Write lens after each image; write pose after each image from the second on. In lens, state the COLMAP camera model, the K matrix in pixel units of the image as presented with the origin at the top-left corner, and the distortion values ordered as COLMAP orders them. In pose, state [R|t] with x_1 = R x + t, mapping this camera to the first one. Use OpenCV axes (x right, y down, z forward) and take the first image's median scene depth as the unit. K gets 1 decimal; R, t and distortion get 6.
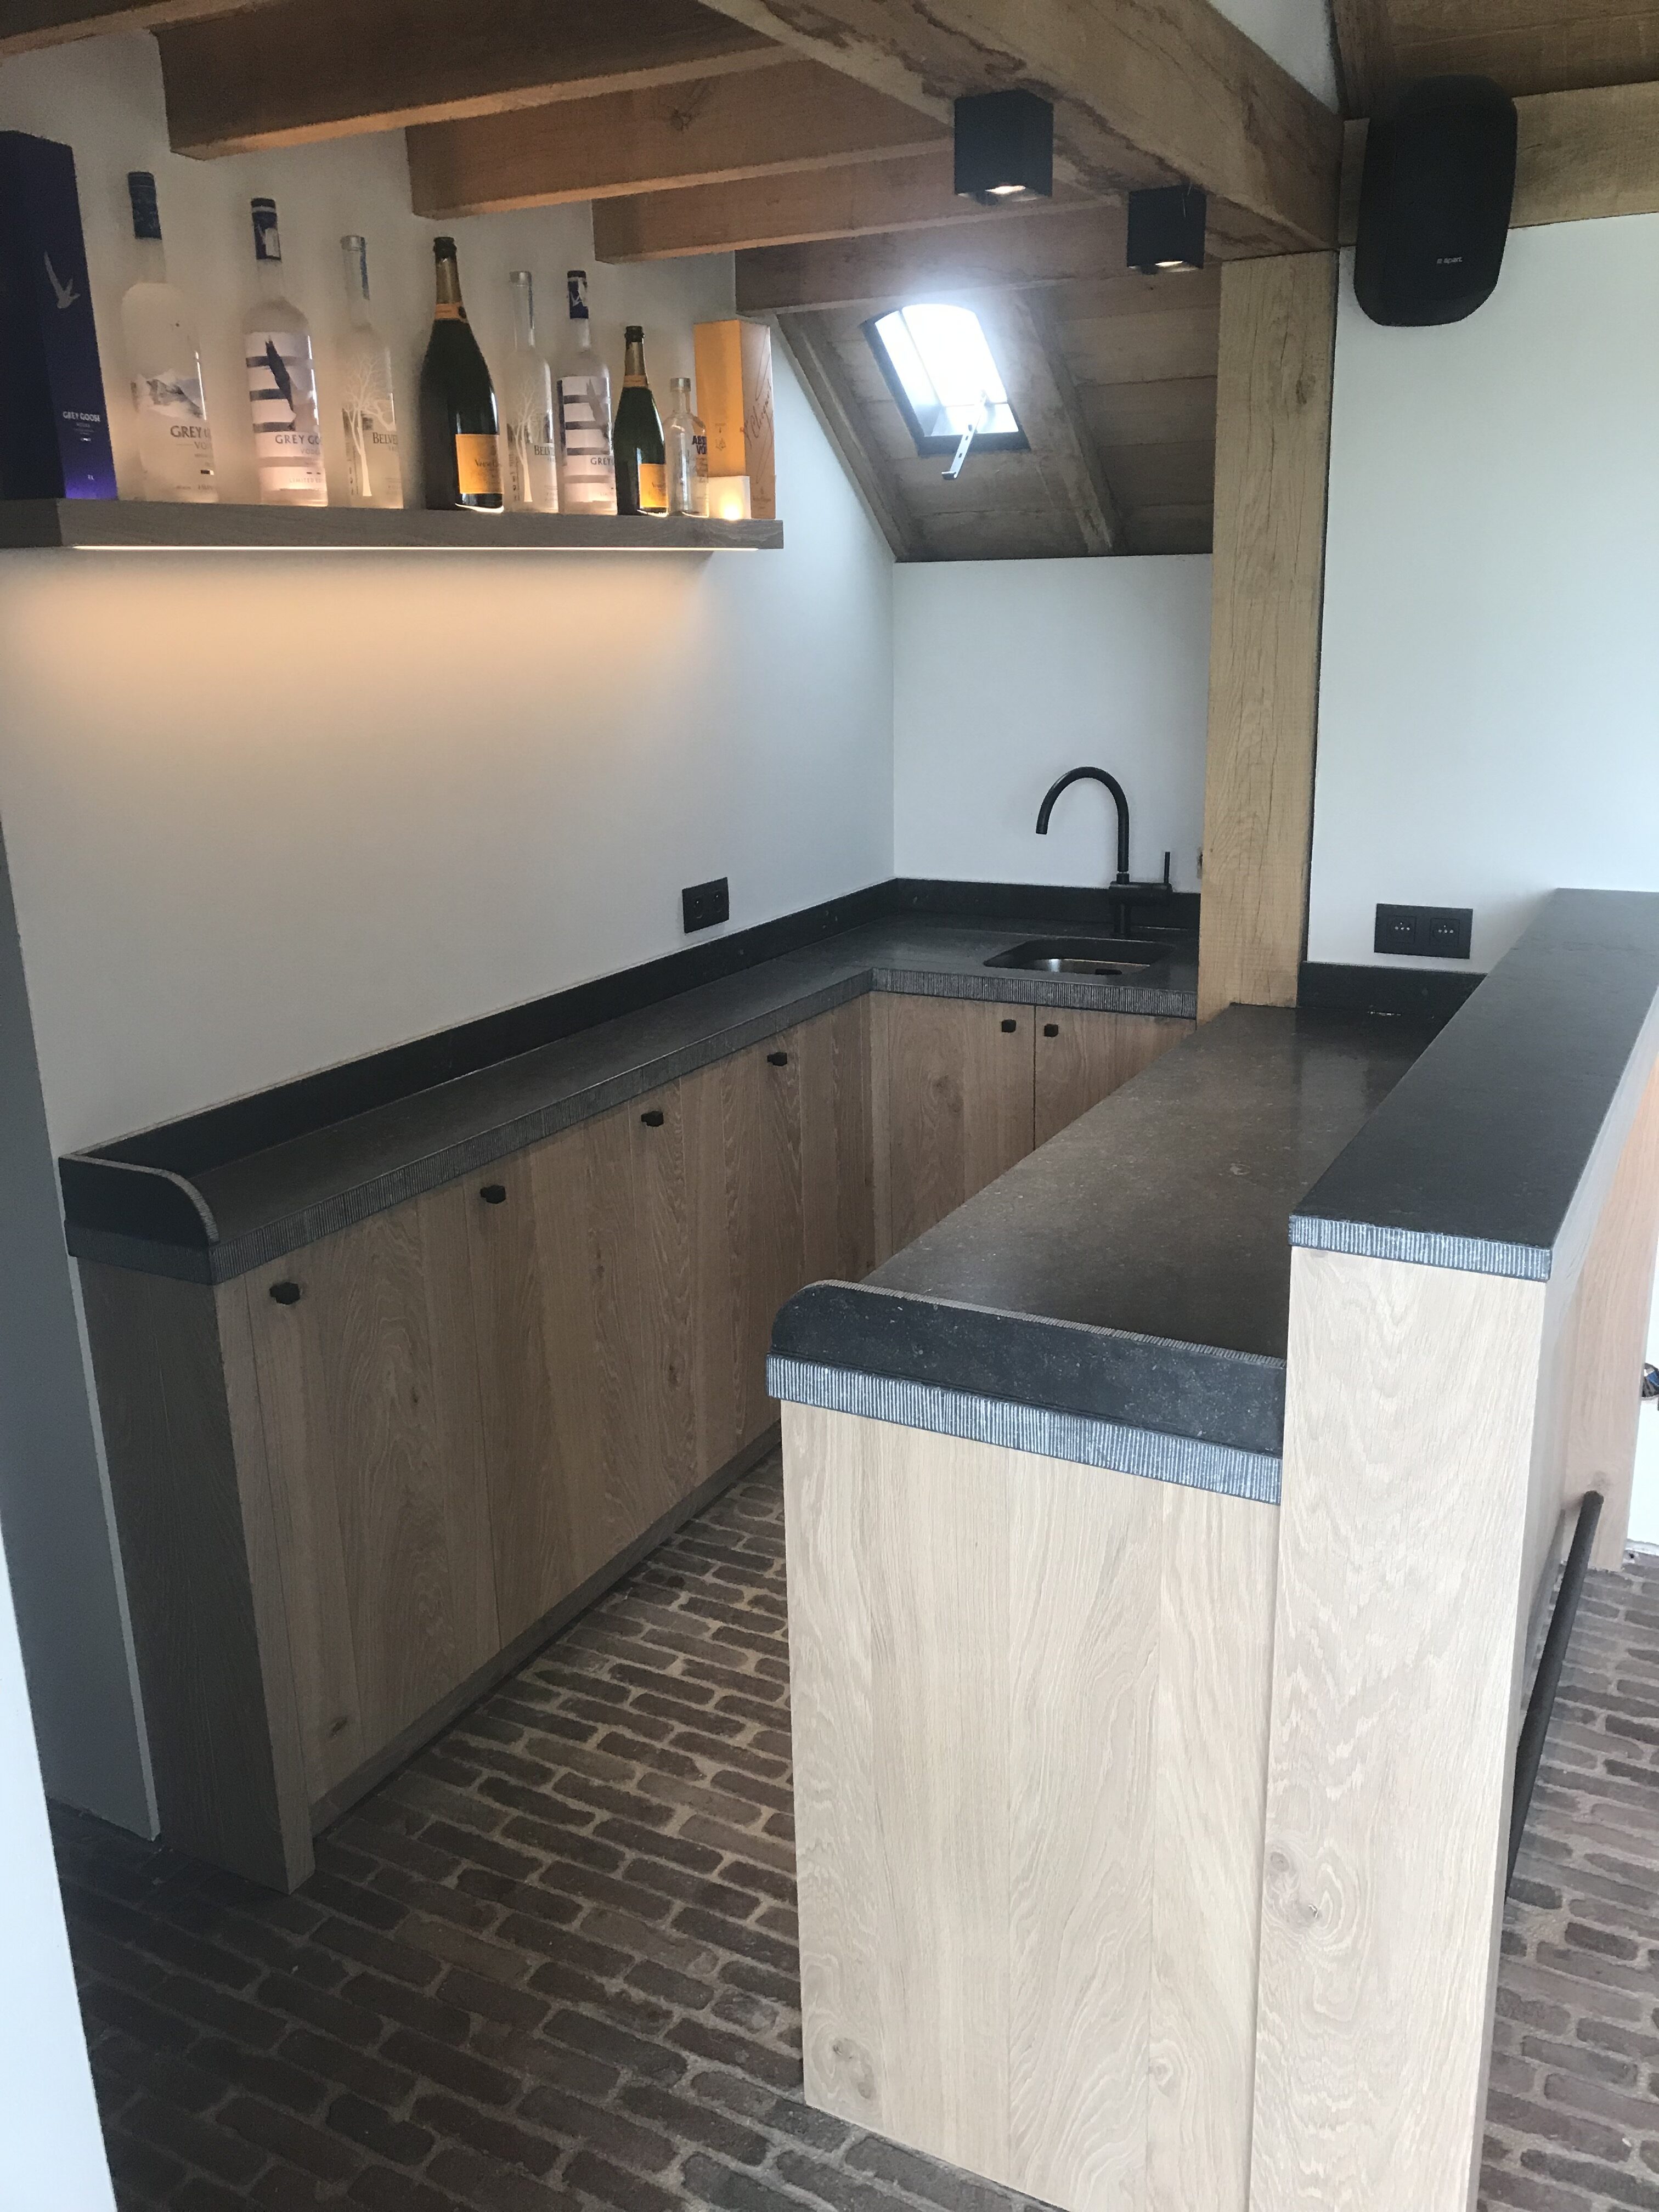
lens RADIAL K [[1817.4, 0, 828.6], [0, 1817.4, 1107.3], [0, 0, 1]] dist [0.020297, -0.019061]
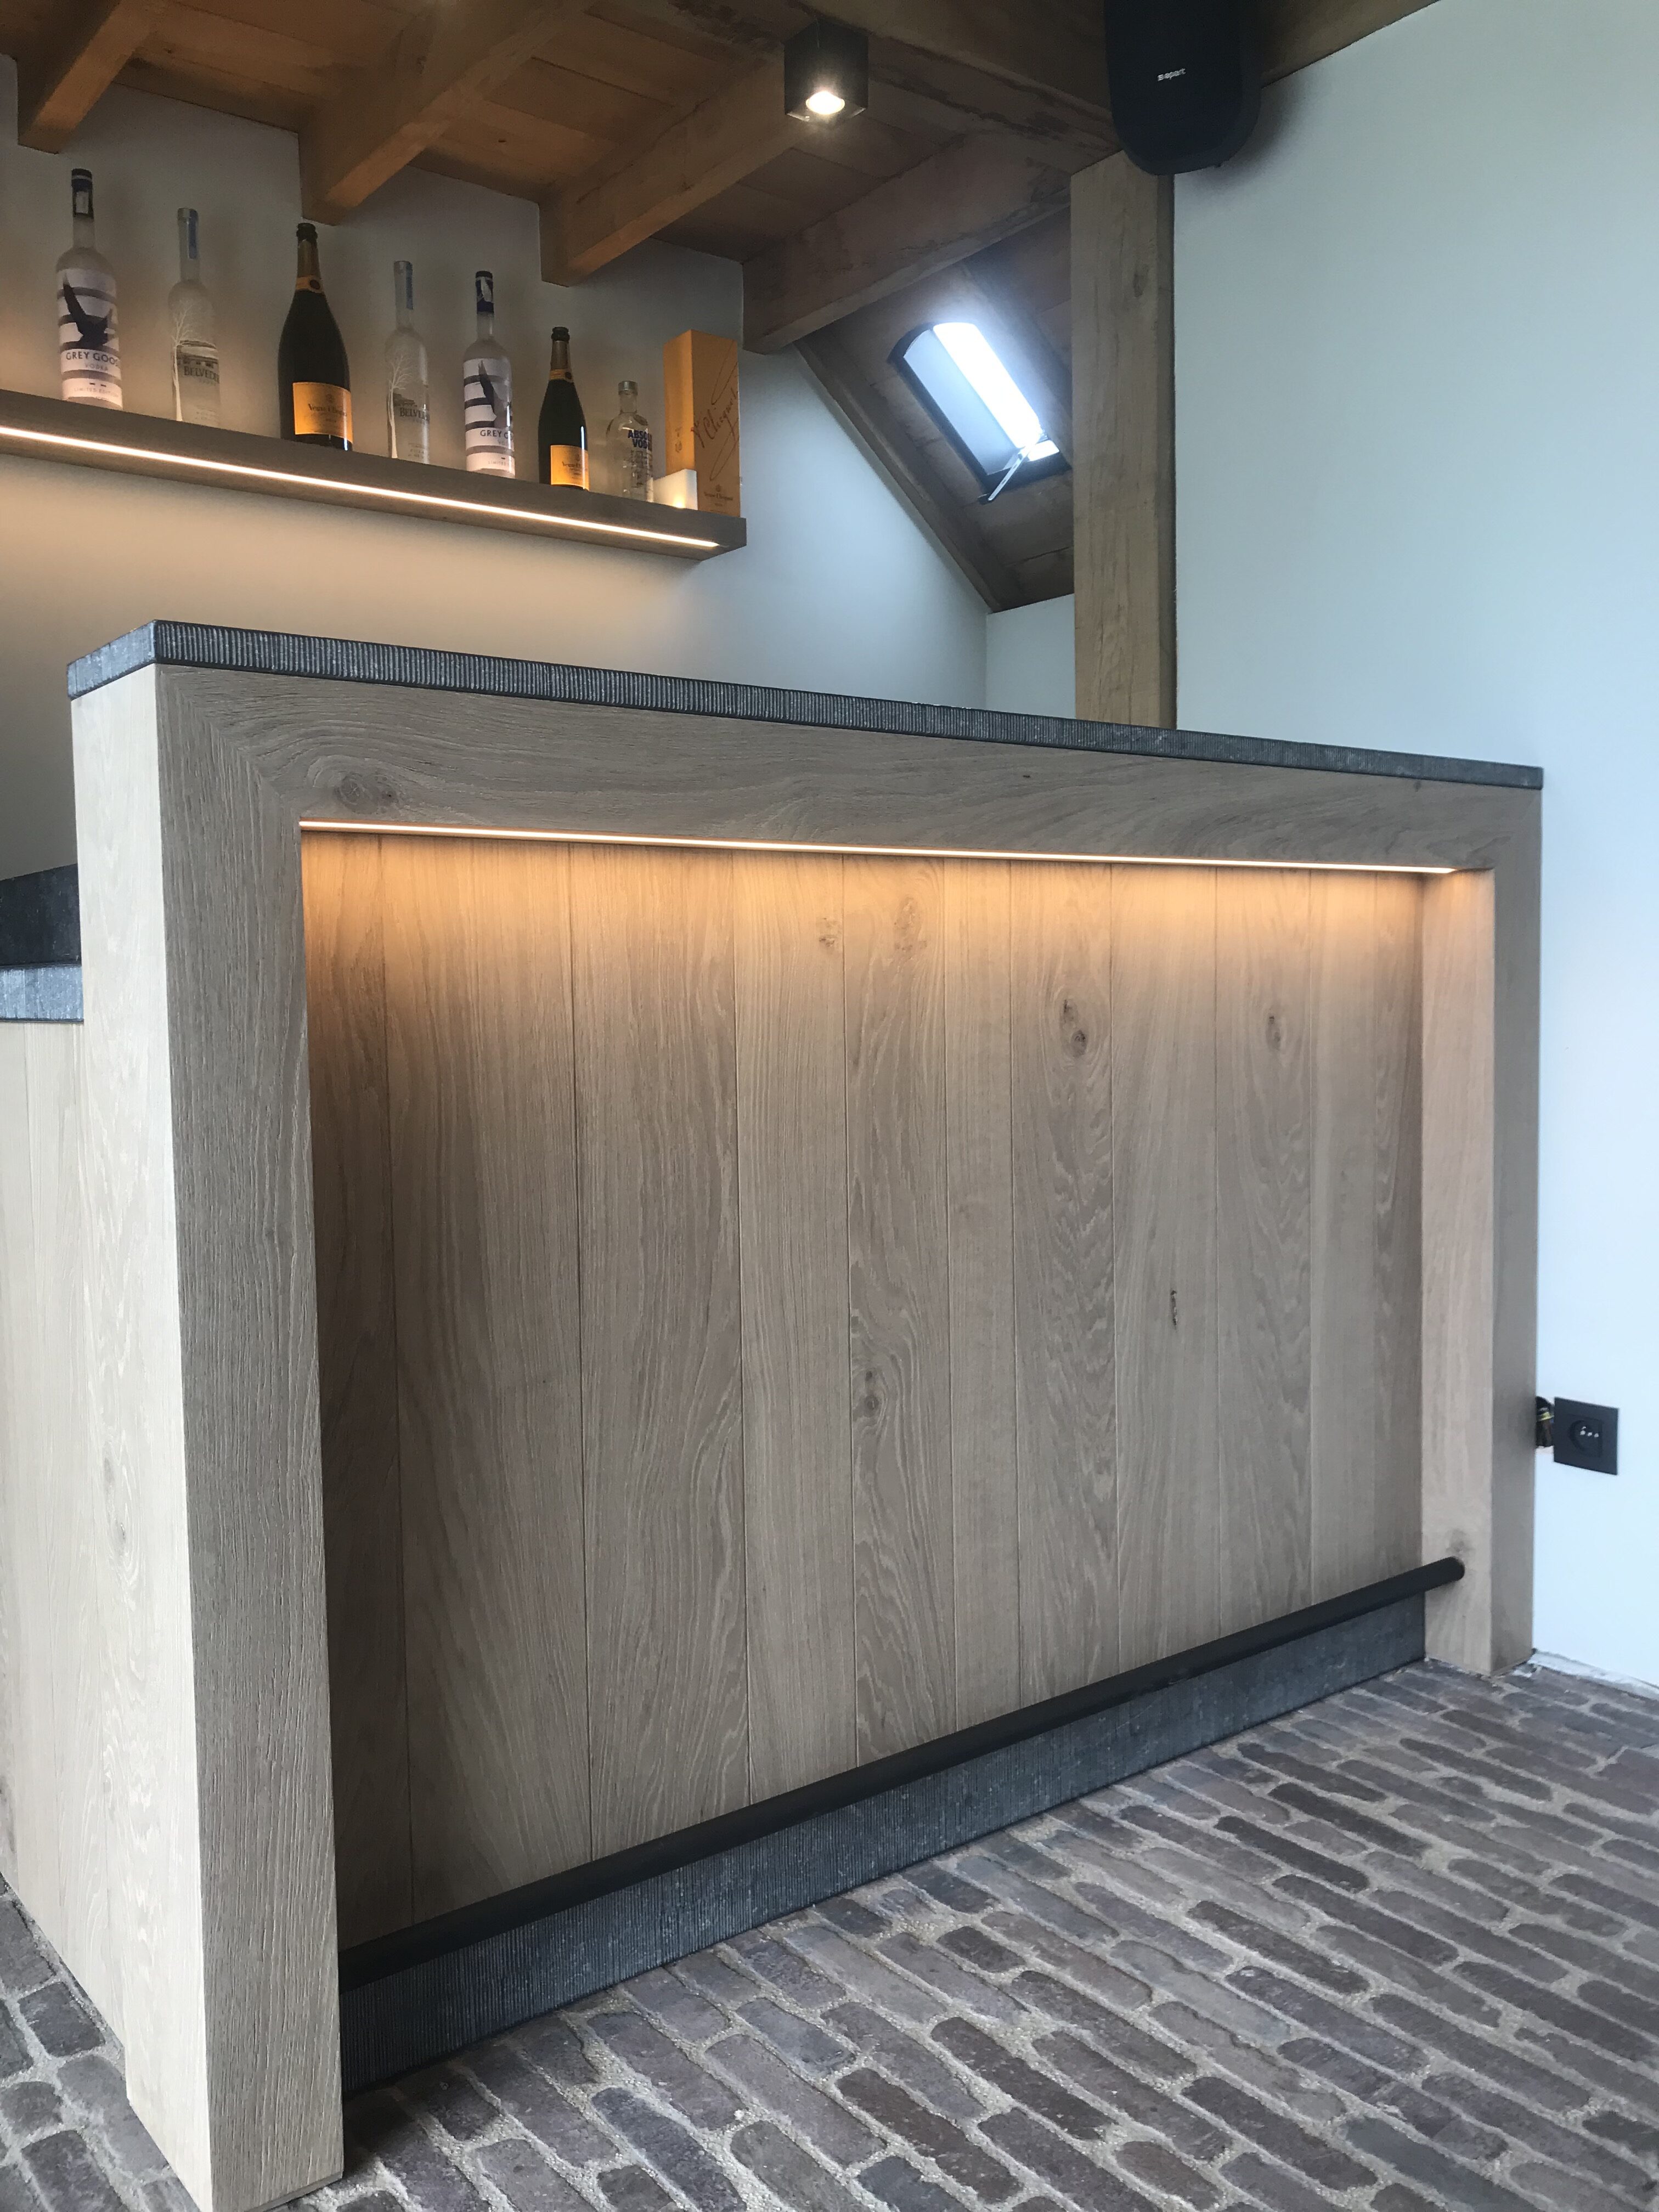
lens RADIAL K [[1817.4, 0, 829.9], [0, 1817.4, 1114.8], [0, 0, 1]] dist [0.020297, -0.019061]
pose [[0.911439, 0.039889, -0.409496, 0.652187], [-0.121208, 0.977152, -0.174595, 0.260576], [0.393176, 0.208767, 0.895449, 0.240834]]
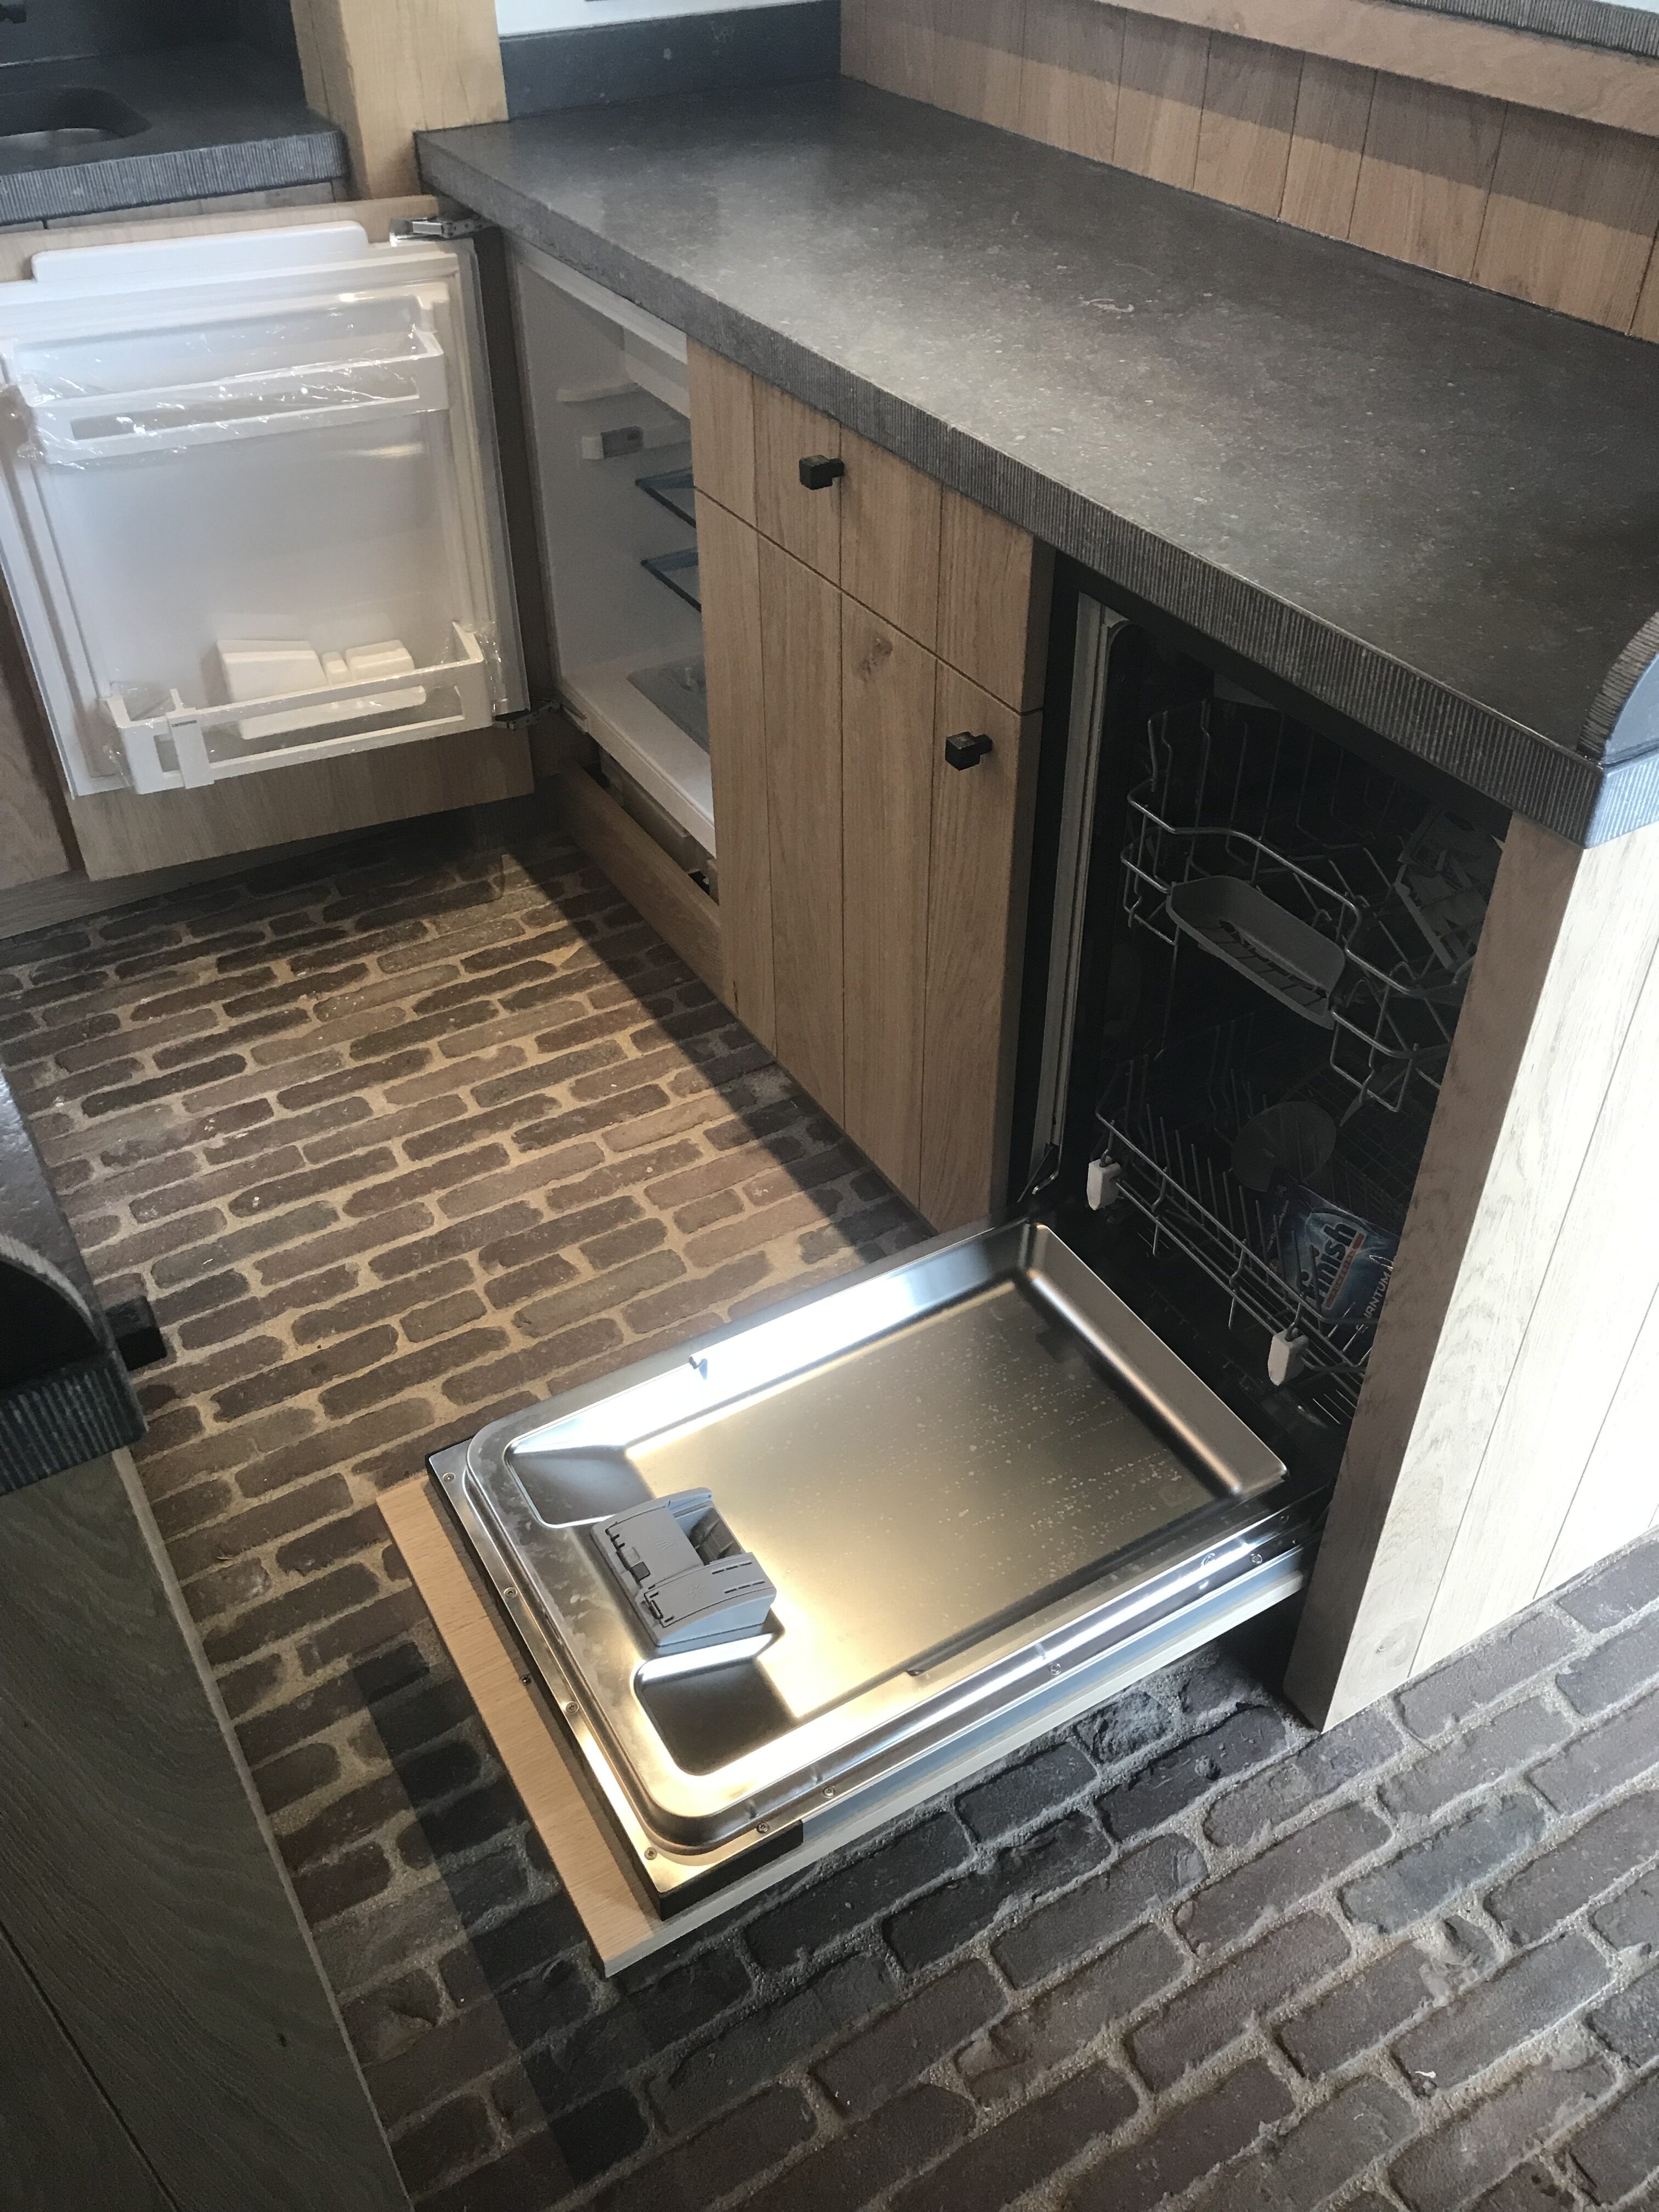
lens RADIAL K [[1817.4, 0, 827.4], [0, 1817.4, 1110.2], [0, 0, 1]] dist [0.020297, -0.019061]
pose [[0.522384, -0.535934, 0.663241, -0.425409], [0.236749, 0.838380, 0.490987, -0.070594], [-0.819185, -0.099462, 0.564839, 0.692783]]
